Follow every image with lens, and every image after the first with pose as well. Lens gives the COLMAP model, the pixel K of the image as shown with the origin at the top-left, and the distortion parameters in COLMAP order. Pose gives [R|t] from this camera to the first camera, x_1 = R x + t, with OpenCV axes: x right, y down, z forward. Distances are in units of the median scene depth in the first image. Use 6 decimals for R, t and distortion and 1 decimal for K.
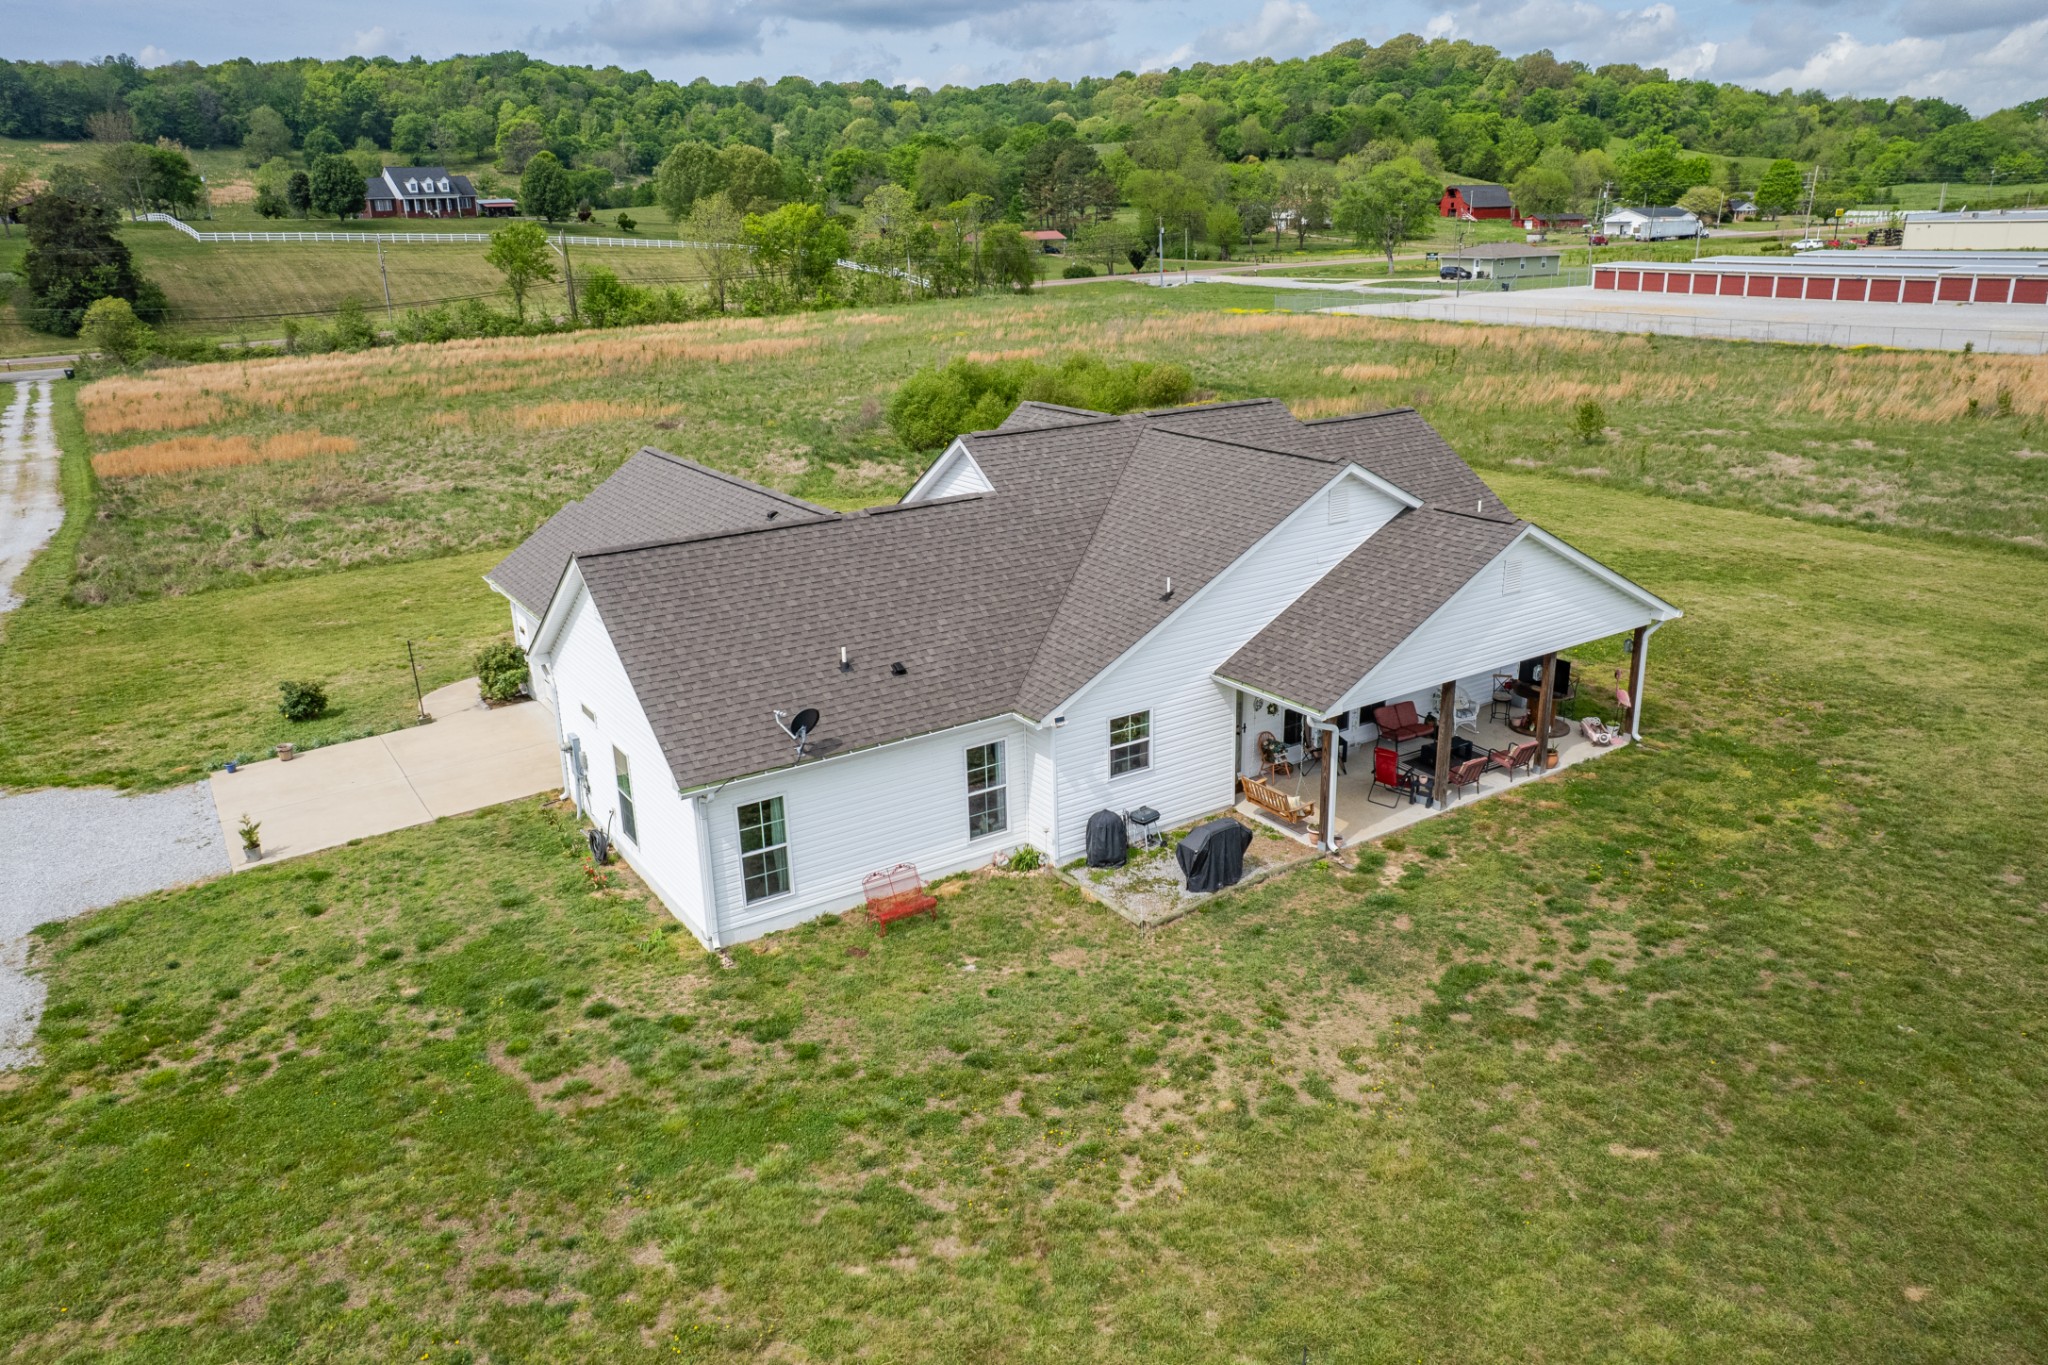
lens RADIAL K [[1445.3, 0, 1016.4], [0, 1445.3, 711.5], [0, 0, 1]] dist [-0.093220, 0.090367]
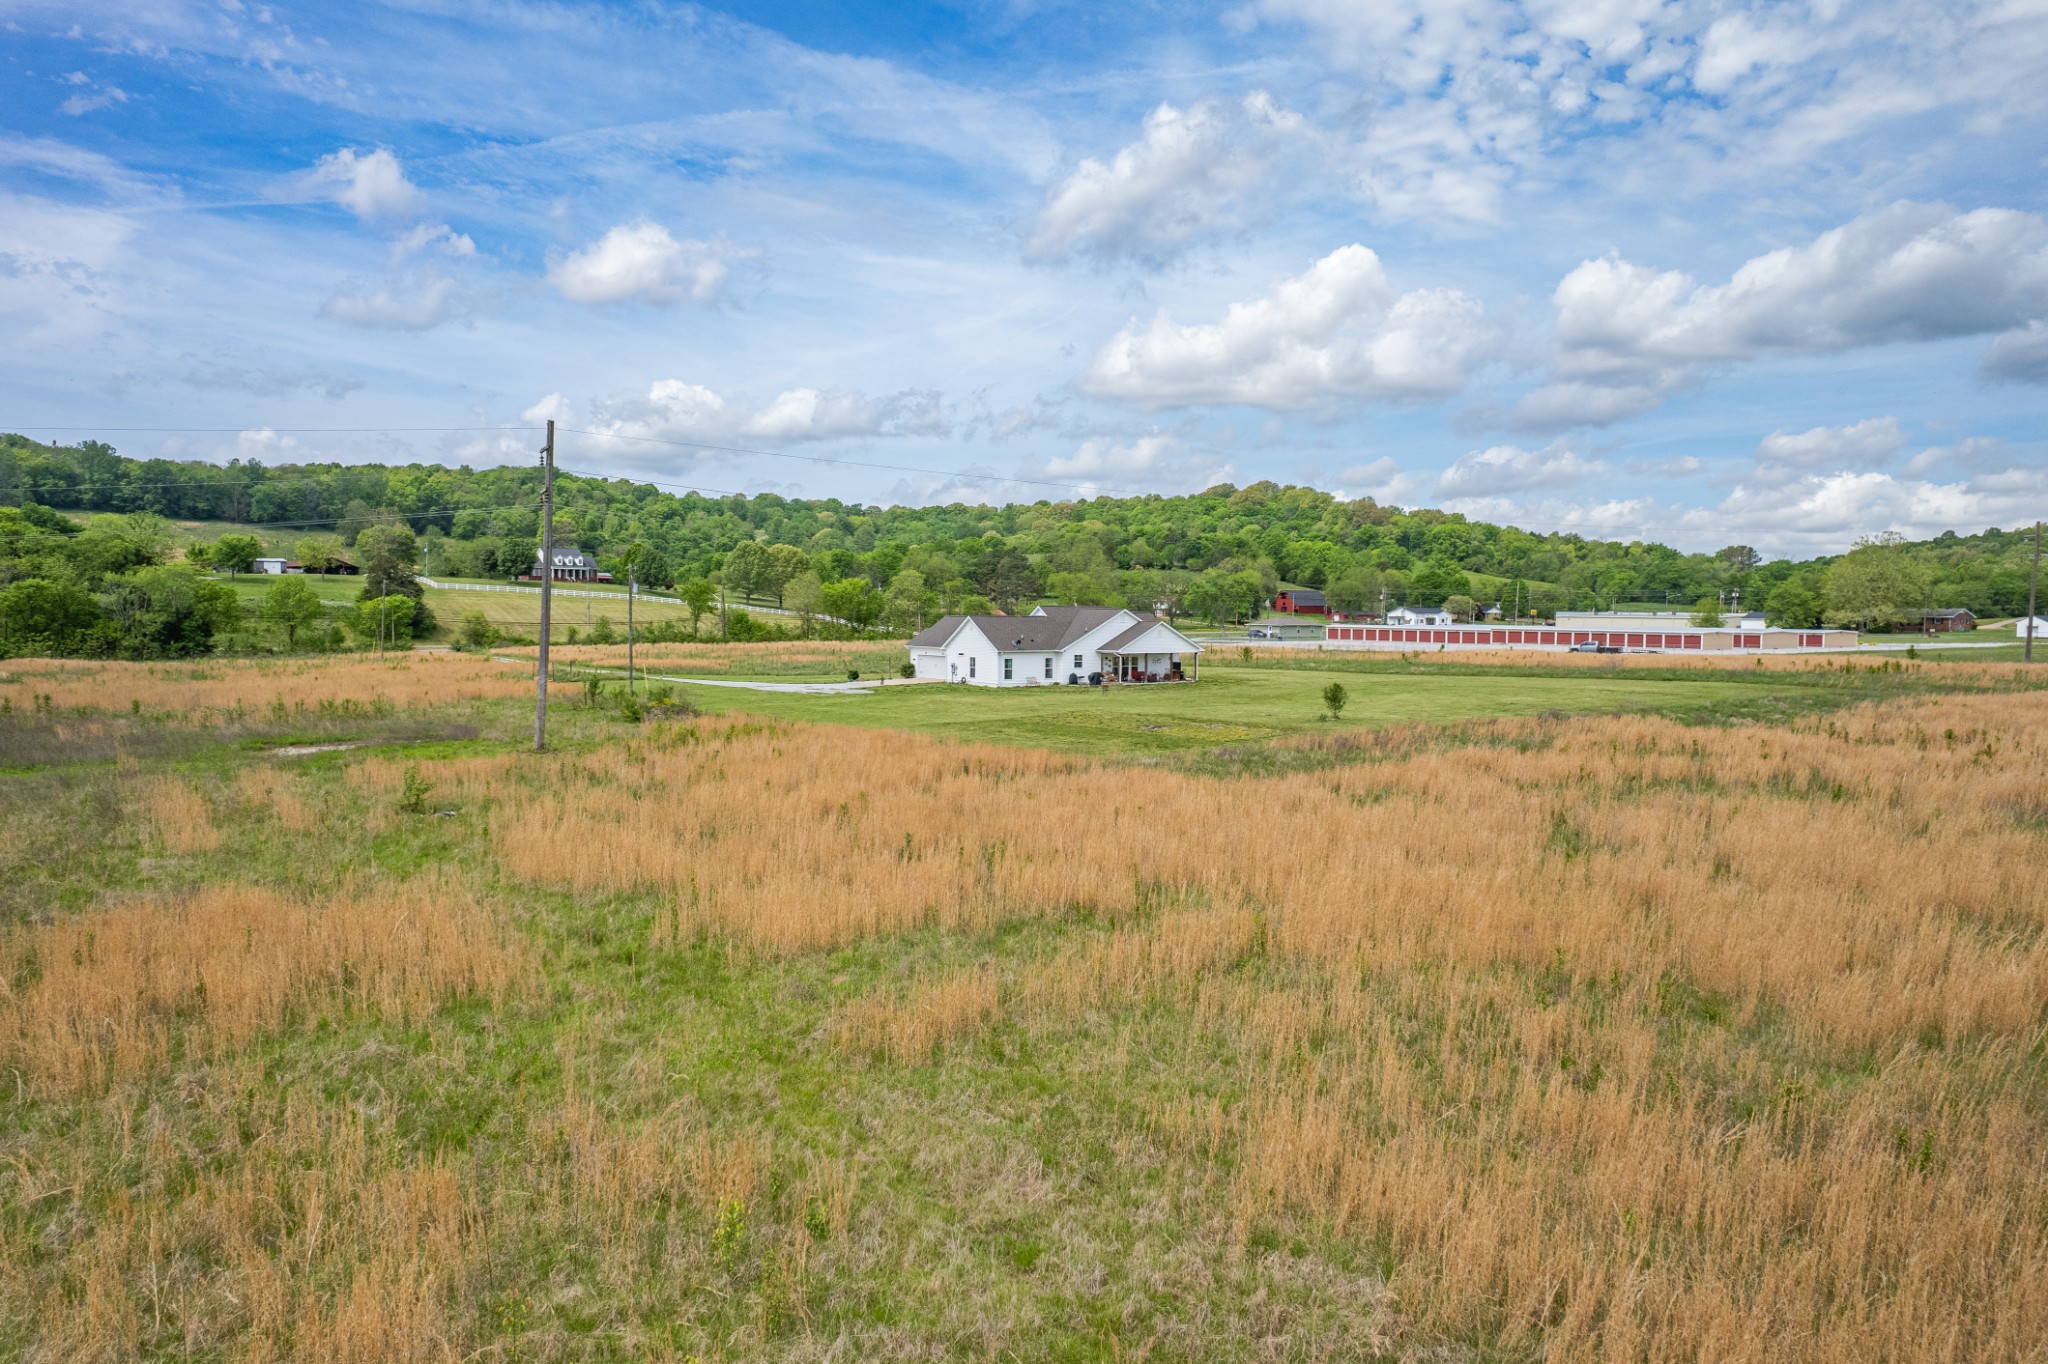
lens RADIAL K [[1378.0, 0, 1001.5], [0, 1378.0, 688.9], [0, 0, 1]] dist [-0.075298, 0.066929]
pose [[0.998310, 0.032152, 0.048417, -0.017257], [-0.017395, 0.960152, -0.278937, 0.060863], [-0.055456, 0.277623, 0.959088, -0.146475]]
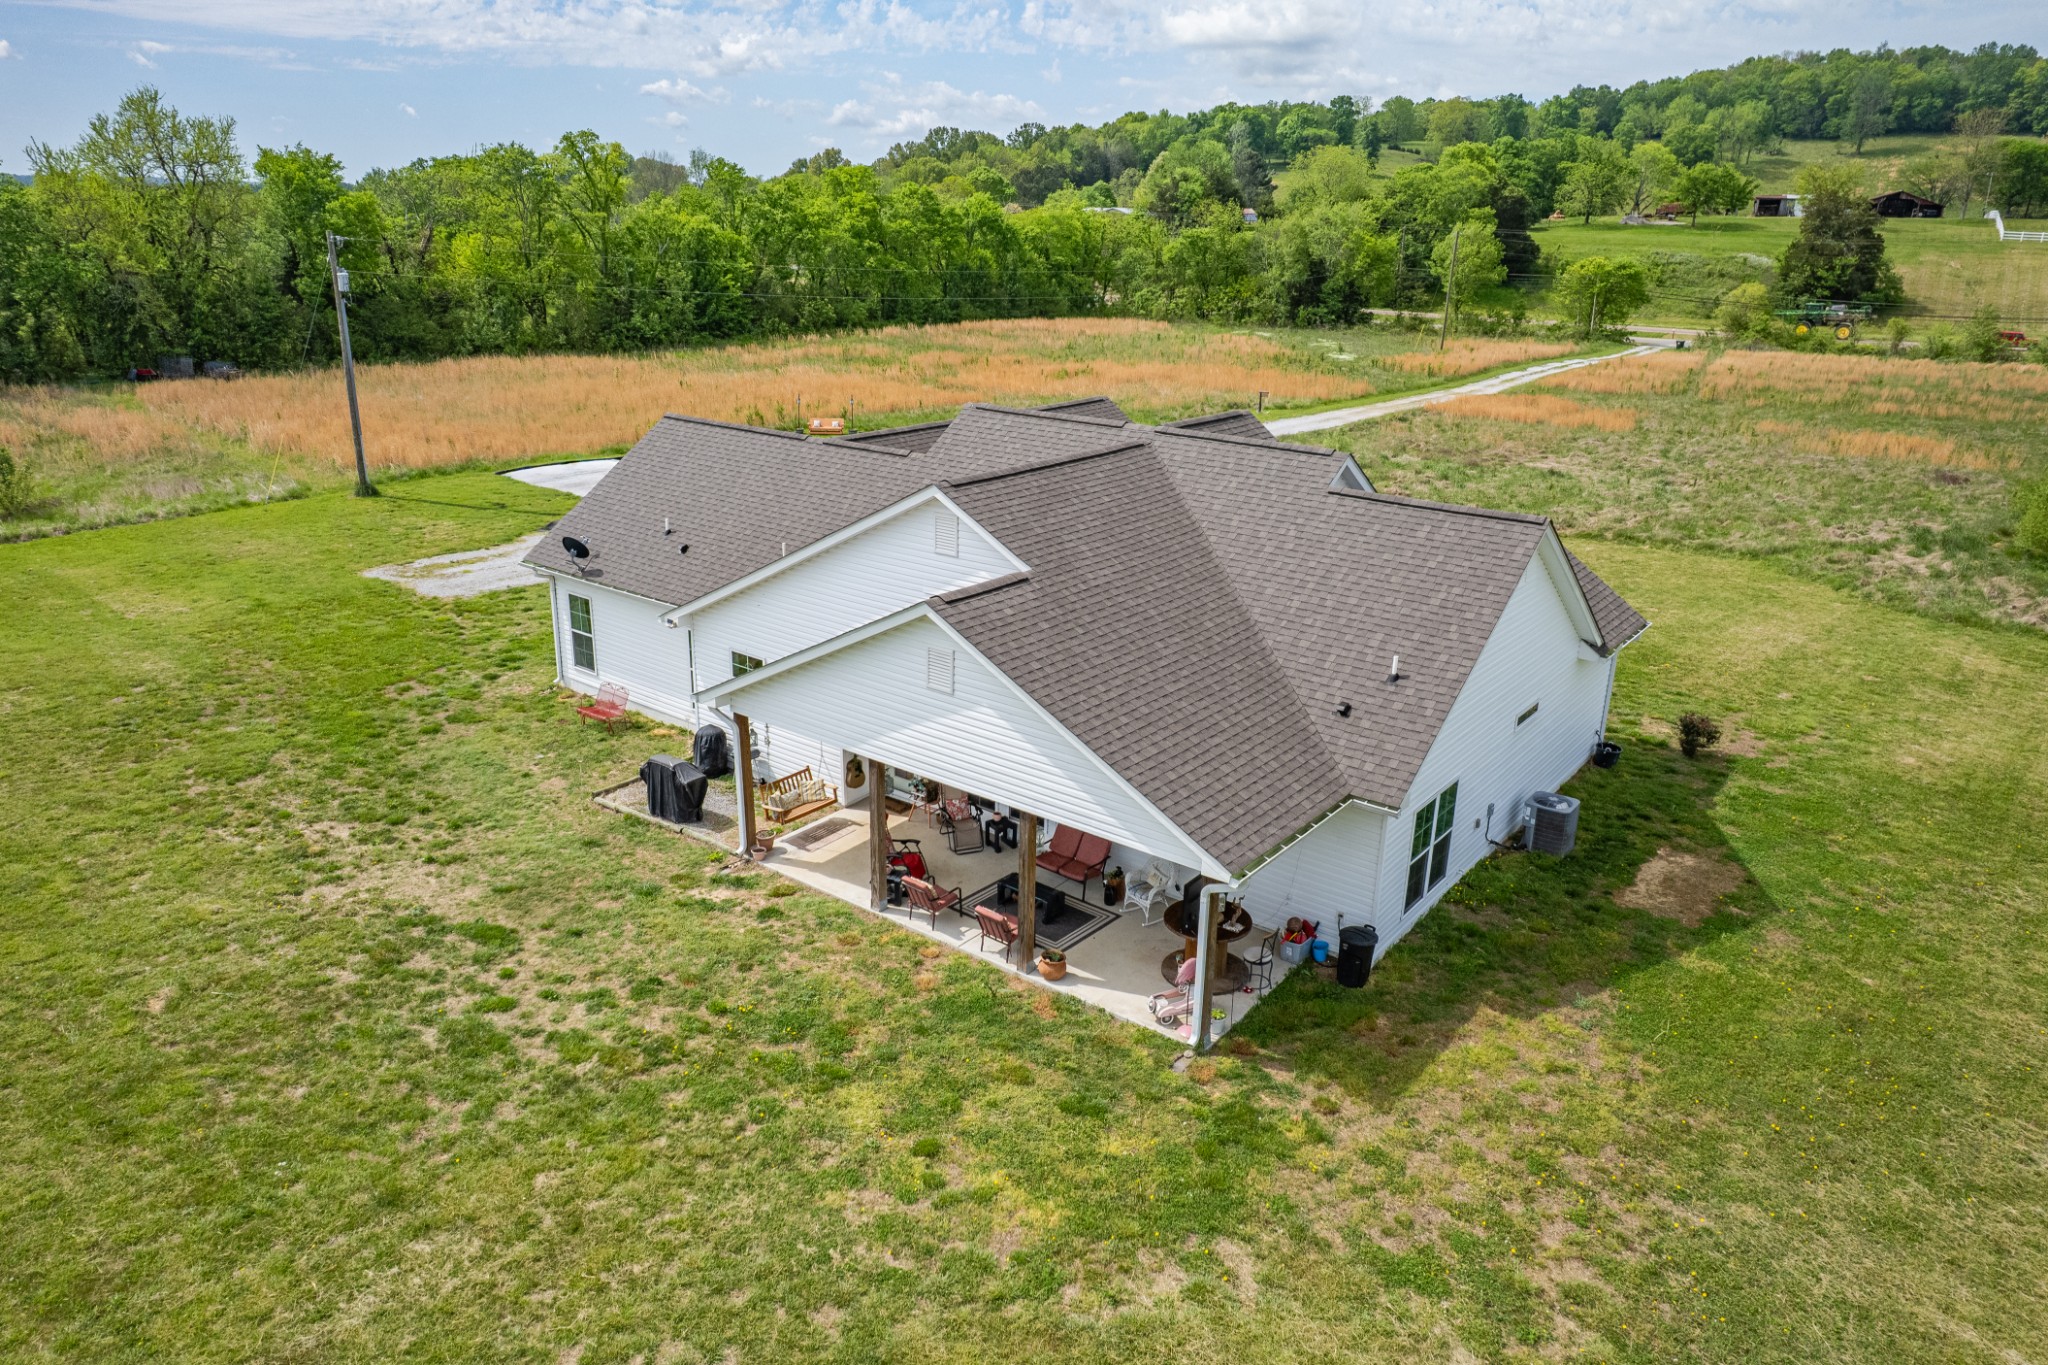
lens RADIAL K [[1378.0, 0, 1001.5], [0, 1378.0, 689.4], [0, 0, 1]] dist [-0.075298, 0.066929]
pose [[0.310688, 0.343568, -0.886247, 0.057016], [-0.342328, 0.910265, 0.232871, -0.015024], [0.886727, 0.231037, 0.400421, 0.041466]]
